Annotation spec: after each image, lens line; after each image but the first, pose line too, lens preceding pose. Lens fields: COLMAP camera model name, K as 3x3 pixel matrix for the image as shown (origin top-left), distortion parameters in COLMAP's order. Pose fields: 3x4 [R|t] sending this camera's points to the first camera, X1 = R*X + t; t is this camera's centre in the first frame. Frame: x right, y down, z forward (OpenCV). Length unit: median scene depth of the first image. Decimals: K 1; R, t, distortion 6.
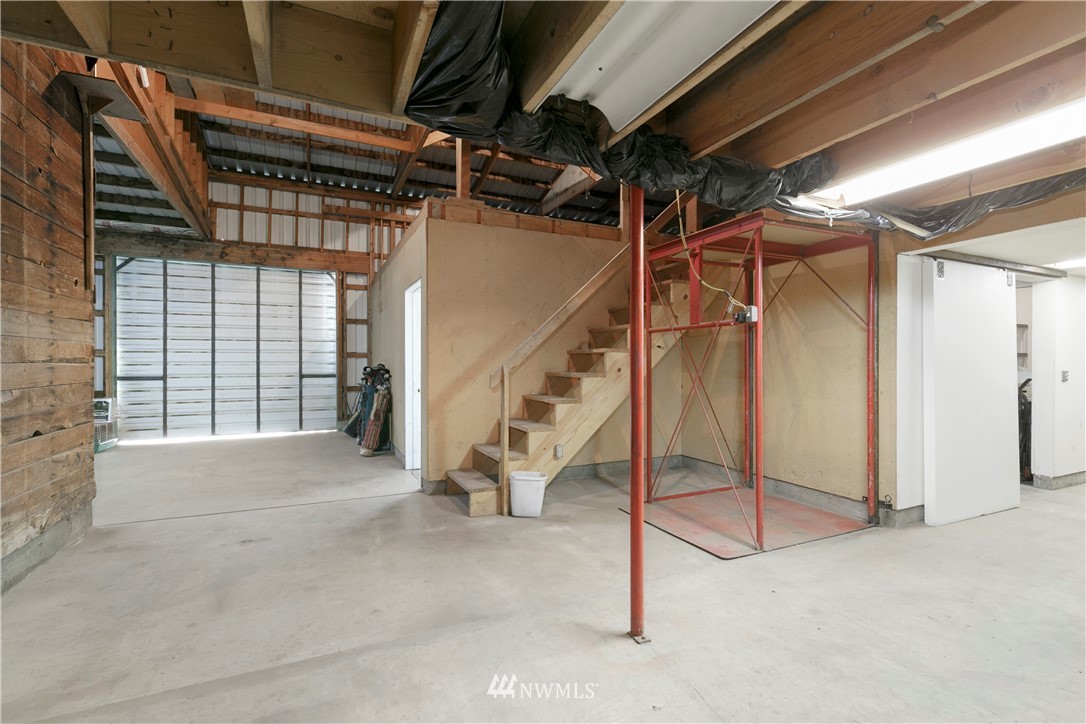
lens RADIAL K [[498.6, 0, 548.6], [0, 498.6, 359.9], [0, 0, 1]] dist [0.008506, -0.001074]
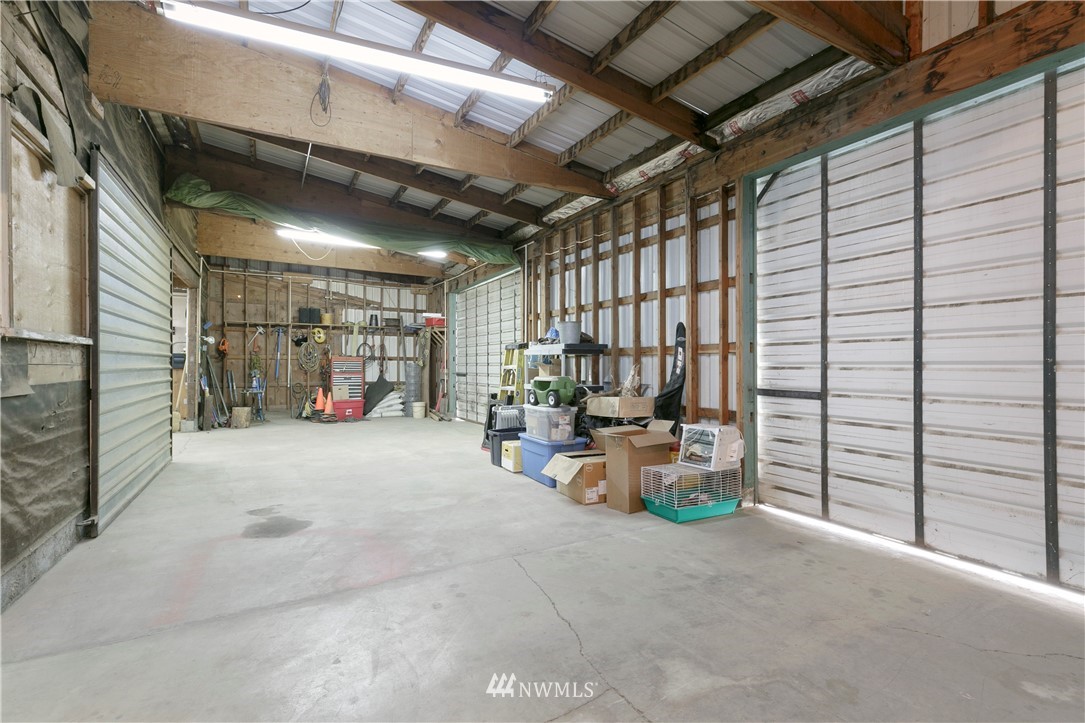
lens RADIAL K [[498.2, 0, 544.4], [0, 498.2, 360.5], [0, 0, 1]] dist [0.008506, -0.001074]
pose [[0.062478, -0.006893, -0.998023, -0.294707], [0.002772, 0.999973, -0.006733, 0.004337], [0.998043, -0.002346, 0.062495, 0.694655]]
